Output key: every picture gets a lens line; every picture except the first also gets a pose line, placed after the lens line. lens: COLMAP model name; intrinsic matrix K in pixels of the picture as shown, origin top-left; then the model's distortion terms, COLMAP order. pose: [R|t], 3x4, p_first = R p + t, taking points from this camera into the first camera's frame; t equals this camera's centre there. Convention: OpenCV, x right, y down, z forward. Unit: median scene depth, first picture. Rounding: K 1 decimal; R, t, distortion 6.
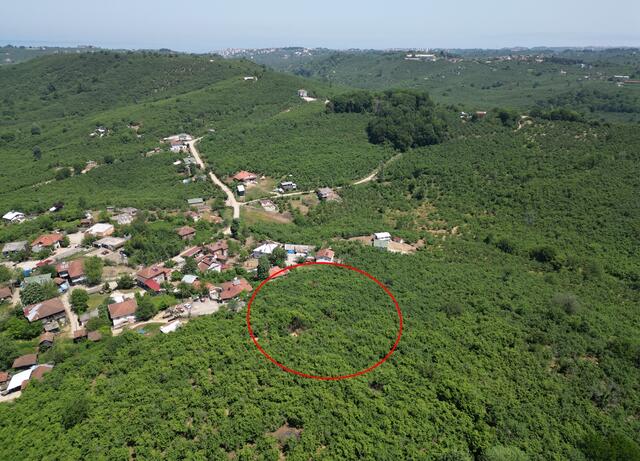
lens RADIAL K [[446.8, 0, 319.1], [0, 446.8, 218.3], [0, 0, 1]] dist [0.071758, -0.068162]
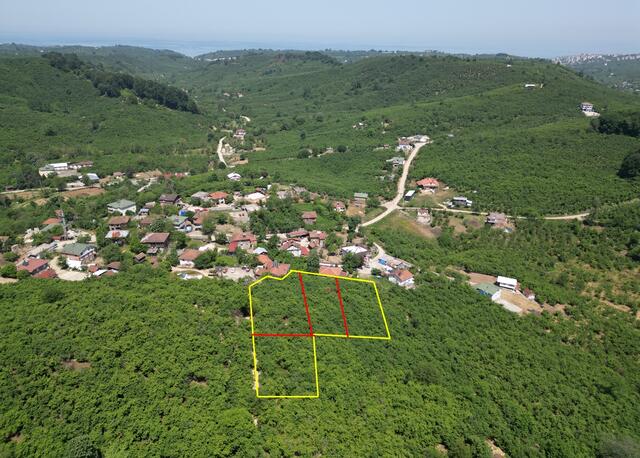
lens RADIAL K [[447.1, 0, 318.4], [0, 447.1, 214.6], [0, 0, 1]] dist [0.073931, -0.073481]
pose [[0.755719, 0.237175, -0.610440, 0.251666], [-0.247407, 0.966437, 0.069202, -0.035597], [0.606365, 0.098730, 0.789034, 0.097836]]
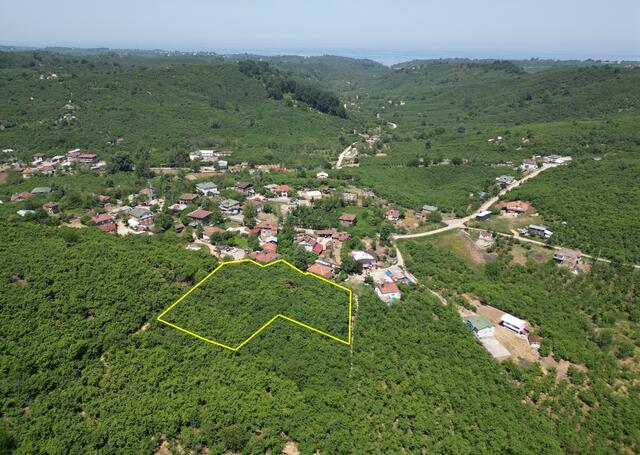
lens RADIAL K [[447.1, 0, 318.4], [0, 447.1, 213.1], [0, 0, 1]] dist [0.073931, -0.073481]
pose [[0.412571, 0.312102, -0.855791, 0.405054], [-0.345106, 0.922996, 0.170237, -0.095045], [0.843023, 0.225103, 0.488509, 0.253807]]
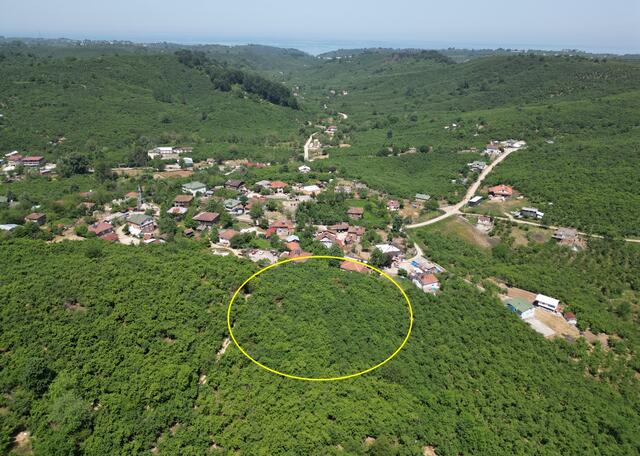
lens RADIAL K [[447.1, 0, 318.4], [0, 447.1, 213.6], [0, 0, 1]] dist [0.073931, -0.073481]
pose [[0.560692, 0.301099, -0.771339, 0.329829], [-0.314410, 0.939192, 0.138075, -0.057875], [0.766010, 0.165099, 0.621265, 0.157021]]
